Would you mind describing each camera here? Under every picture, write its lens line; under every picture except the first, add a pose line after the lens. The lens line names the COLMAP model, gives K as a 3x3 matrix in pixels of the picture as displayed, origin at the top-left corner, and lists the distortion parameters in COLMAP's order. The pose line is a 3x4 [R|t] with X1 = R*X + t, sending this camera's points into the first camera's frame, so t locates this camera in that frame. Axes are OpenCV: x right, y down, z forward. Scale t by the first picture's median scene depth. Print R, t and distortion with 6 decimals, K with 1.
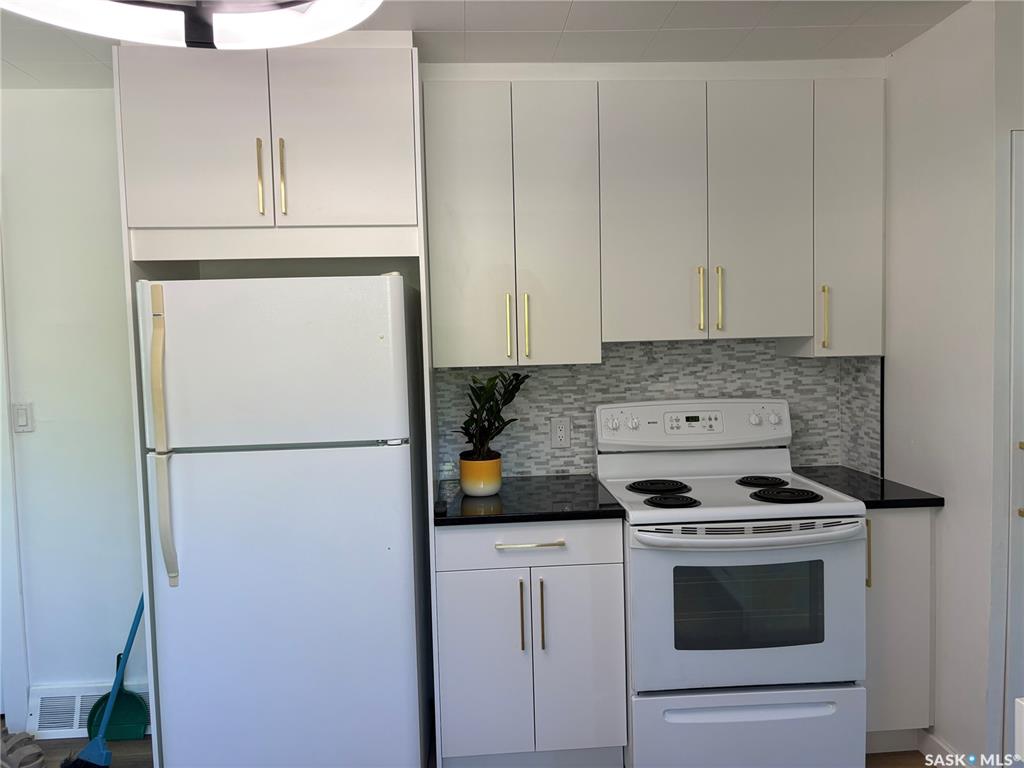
lens RADIAL K [[782.9, 0, 506.5], [0, 782.9, 385.3], [0, 0, 1]] dist [0.050150, -0.051773]
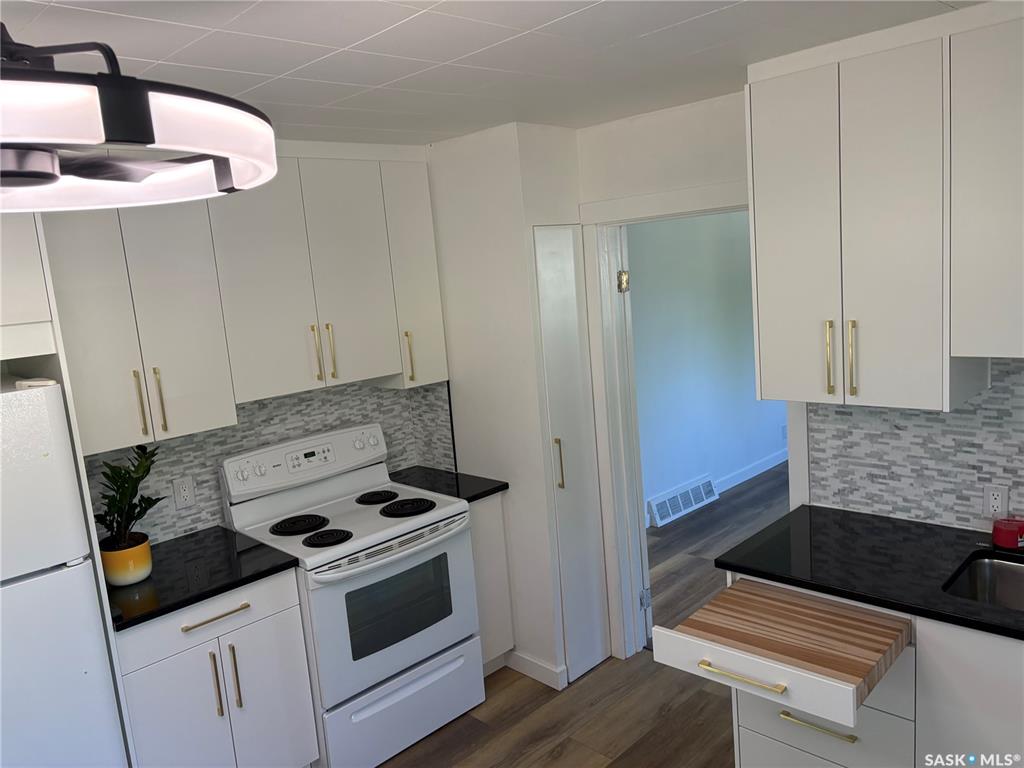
lens RADIAL K [[782.9, 0, 503.5], [0, 782.9, 387.4], [0, 0, 1]] dist [0.050150, -0.051773]
pose [[0.762641, -0.142760, 0.630871, -0.258969], [0.108020, 0.989753, 0.093389, -0.134233], [-0.637738, -0.003076, 0.770247, -0.037068]]
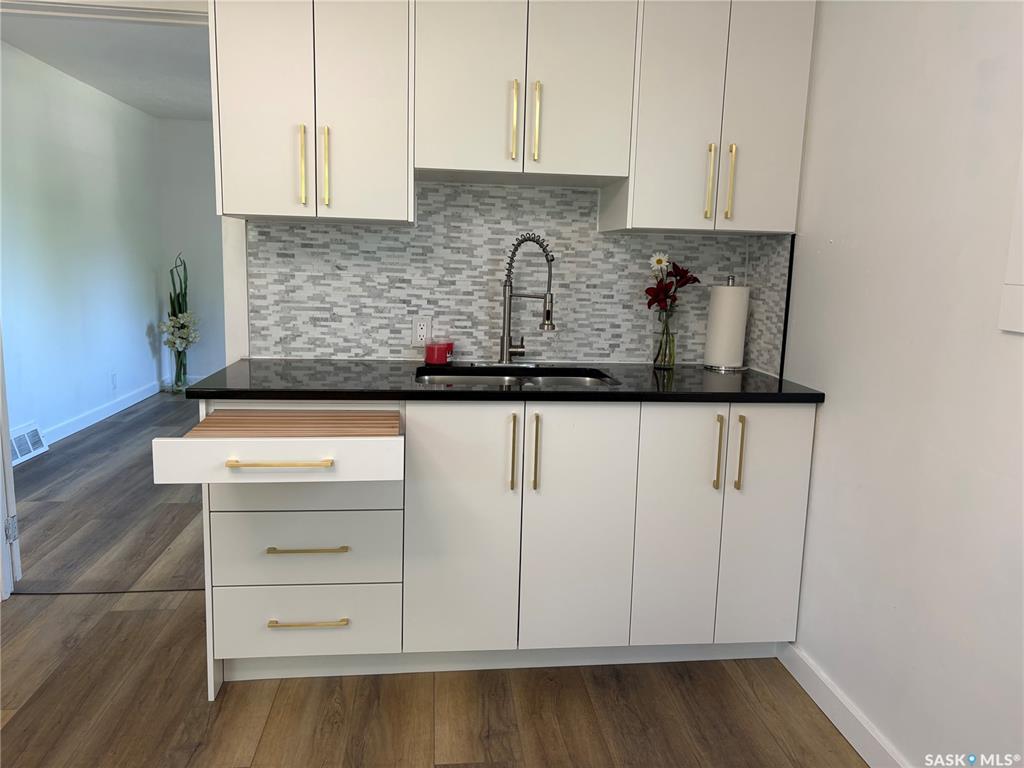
lens RADIAL K [[782.9, 0, 517.5], [0, 782.9, 385.4], [0, 0, 1]] dist [0.050150, -0.051773]
pose [[-0.029165, -0.128359, 0.991299, -0.289551], [0.038348, 0.990847, 0.129429, 0.075990], [-0.998839, 0.041789, -0.023976, 0.196776]]
